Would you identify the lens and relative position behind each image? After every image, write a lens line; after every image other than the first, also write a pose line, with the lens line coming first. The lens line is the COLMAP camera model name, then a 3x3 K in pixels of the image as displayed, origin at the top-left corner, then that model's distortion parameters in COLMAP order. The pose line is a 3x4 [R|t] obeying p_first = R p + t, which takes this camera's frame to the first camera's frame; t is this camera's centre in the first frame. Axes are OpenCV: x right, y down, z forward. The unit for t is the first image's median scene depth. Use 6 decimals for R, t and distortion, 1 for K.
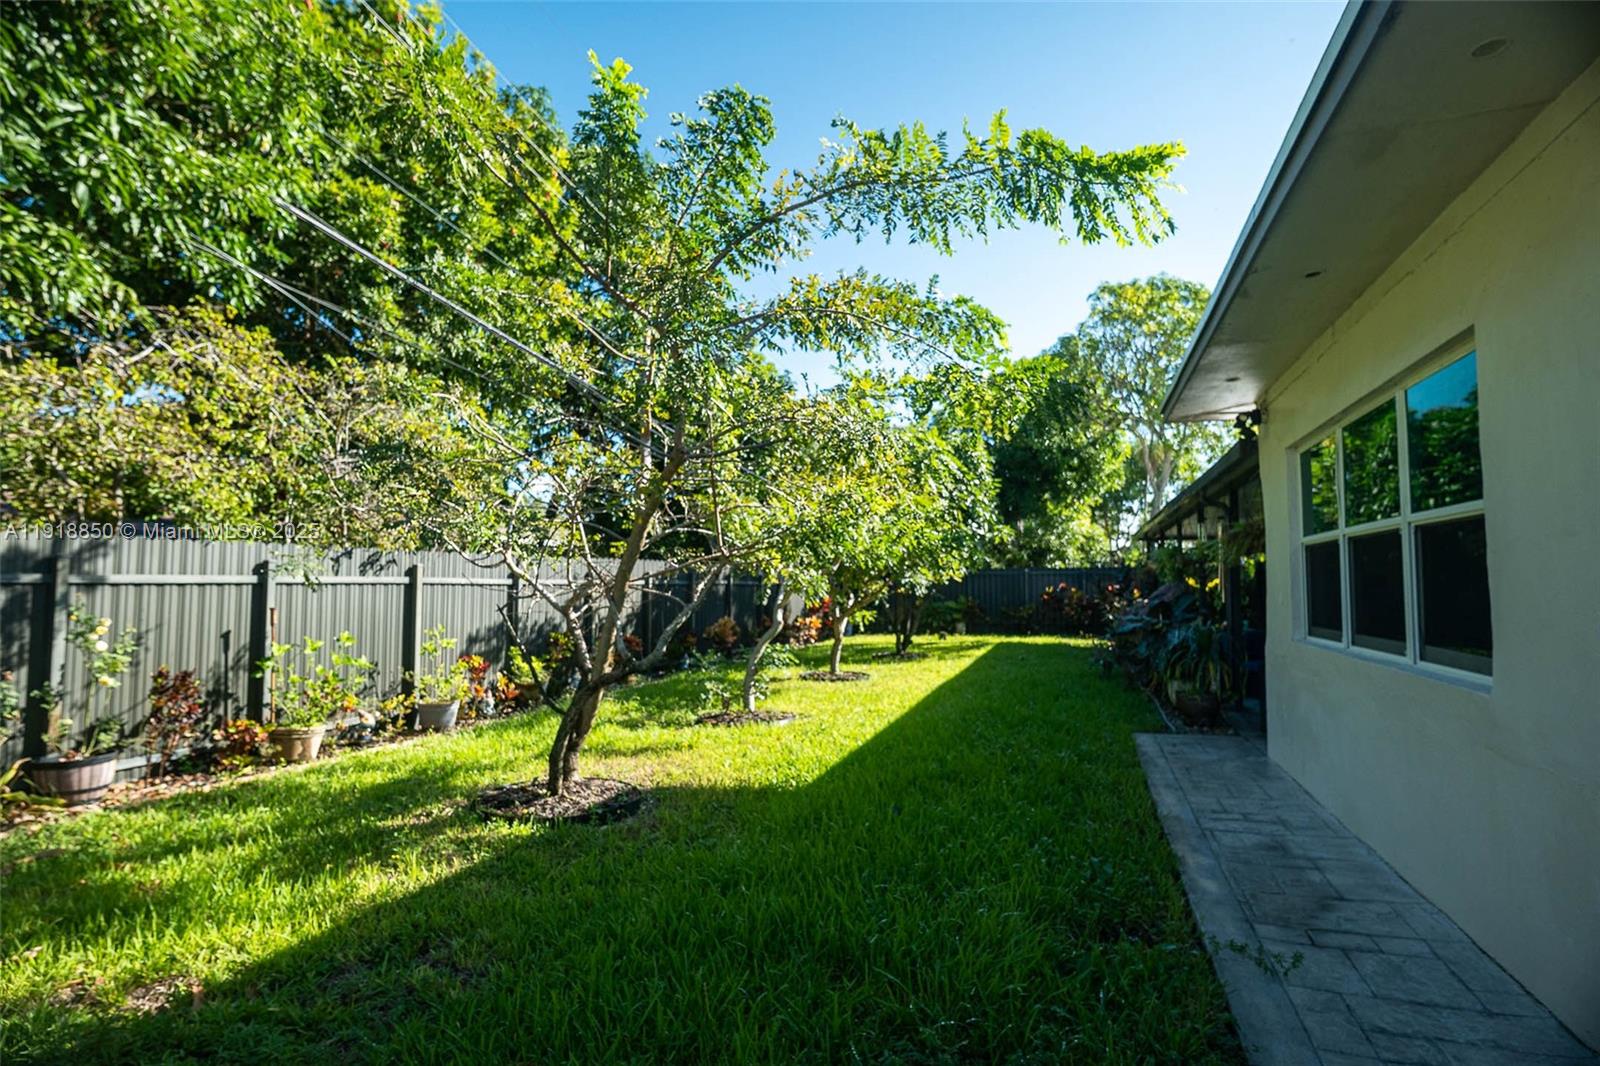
lens RADIAL K [[822.8, 0, 800.0], [0, 822.8, 533.0], [0, 0, 1]] dist [-0.031152, 0.014304]
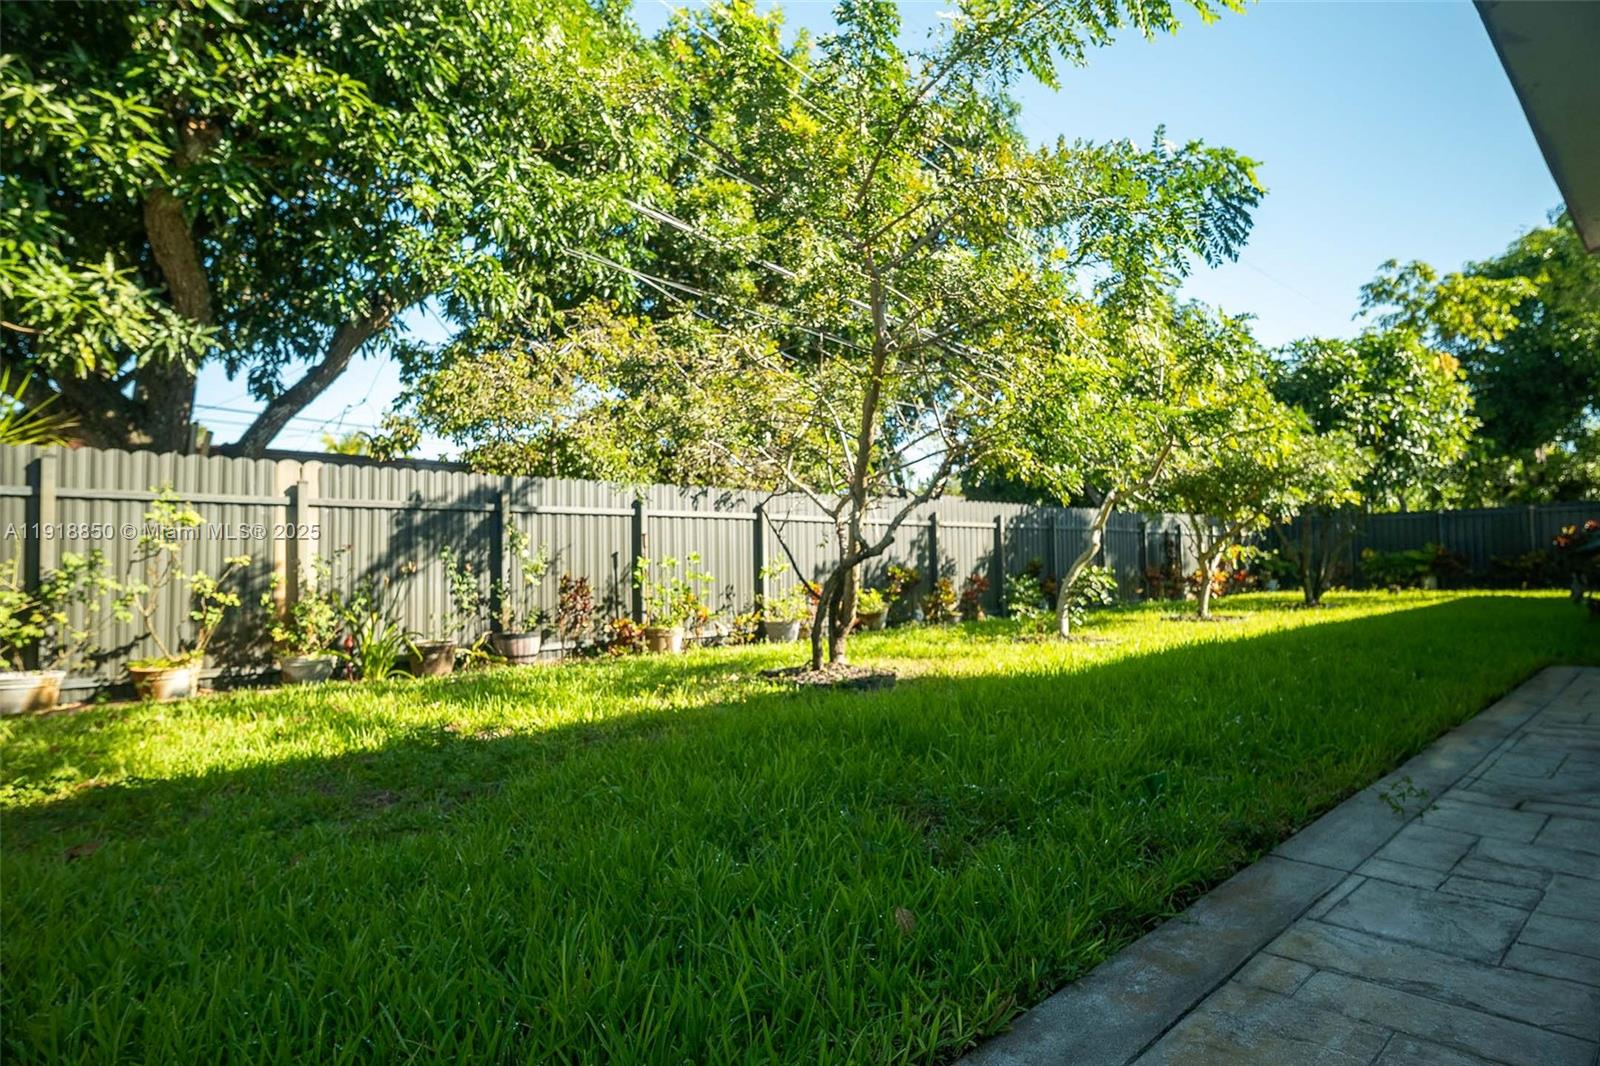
lens RADIAL K [[861.7, 0, 800.0], [0, 861.7, 533.0], [0, 0, 1]] dist [-0.013939, 0.000534]
pose [[0.873816, -0.035415, -0.484965, 0.201505], [0.046128, 0.998884, 0.010169, 0.088257], [0.484064, -0.031256, 0.874474, -0.041511]]
